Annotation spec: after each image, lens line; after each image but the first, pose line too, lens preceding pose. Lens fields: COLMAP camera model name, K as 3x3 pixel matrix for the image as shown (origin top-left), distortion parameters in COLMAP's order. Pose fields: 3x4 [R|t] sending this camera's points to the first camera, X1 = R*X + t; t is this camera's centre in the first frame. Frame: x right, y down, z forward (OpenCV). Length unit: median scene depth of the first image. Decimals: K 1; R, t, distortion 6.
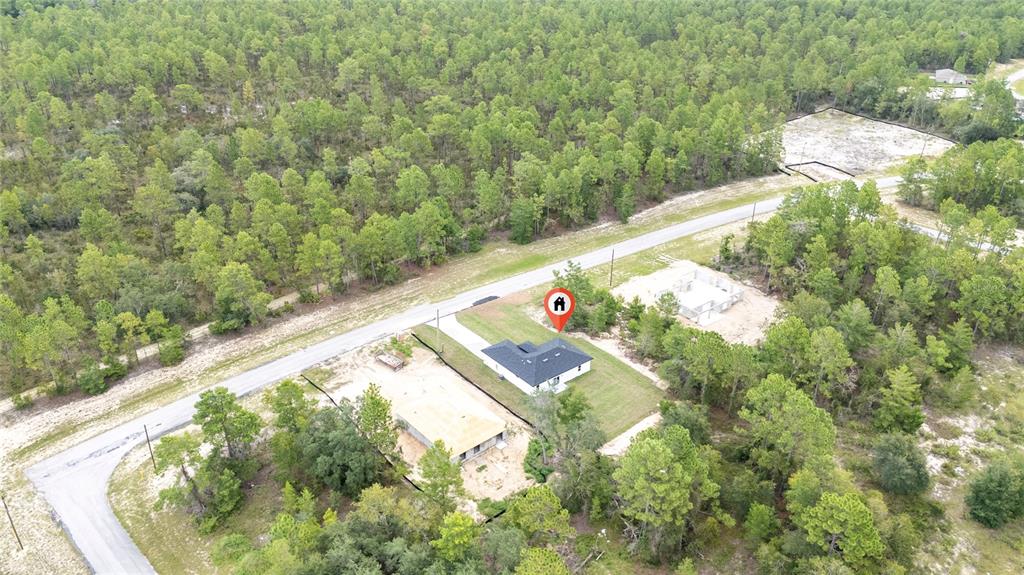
lens RADIAL K [[797.4, 0, 512.2], [0, 797.4, 288.8], [0, 0, 1]] dist [0.077335, -0.000282]
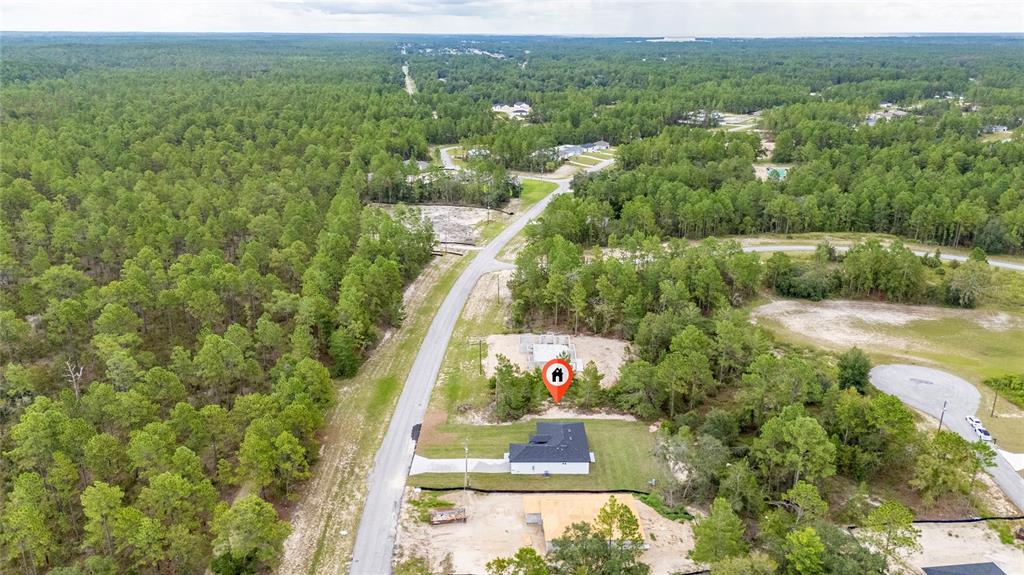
lens RADIAL K [[763.6, 0, 516.3], [0, 763.6, 294.0], [0, 0, 1]] dist [0.051591, -0.033292]
pose [[0.618978, -0.275285, 0.735584, -0.626709], [0.359726, 0.931921, 0.046061, -0.147665], [-0.698186, 0.236098, 0.675865, 0.270352]]
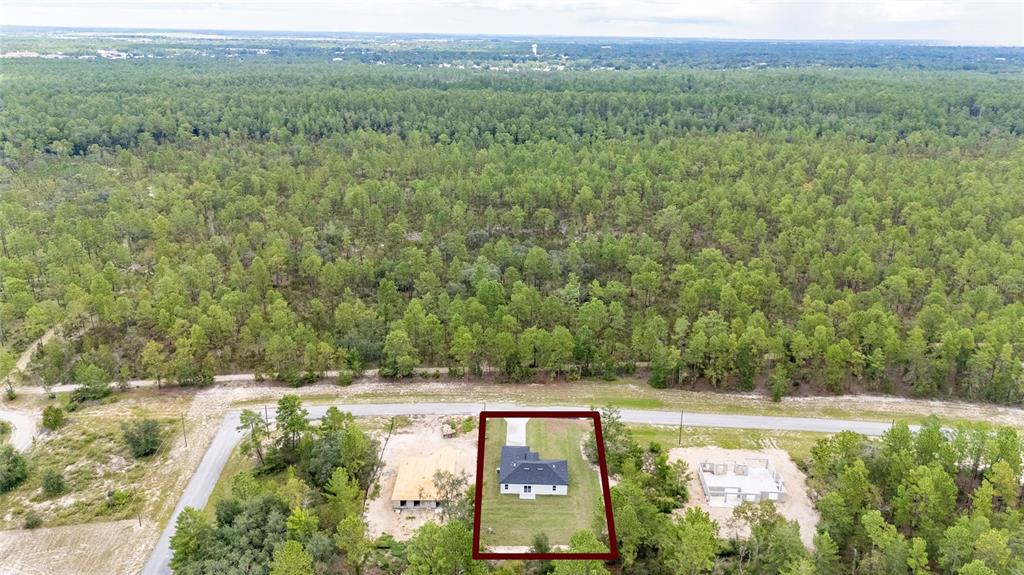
lens RADIAL K [[763.6, 0, 513.6], [0, 763.6, 286.8], [0, 0, 1]] dist [0.051591, -0.033292]
pose [[0.767474, 0.233171, -0.597173, 0.629396], [-0.296540, 0.954985, -0.008226, -0.161975], [0.568373, 0.183399, 0.802070, -0.065632]]
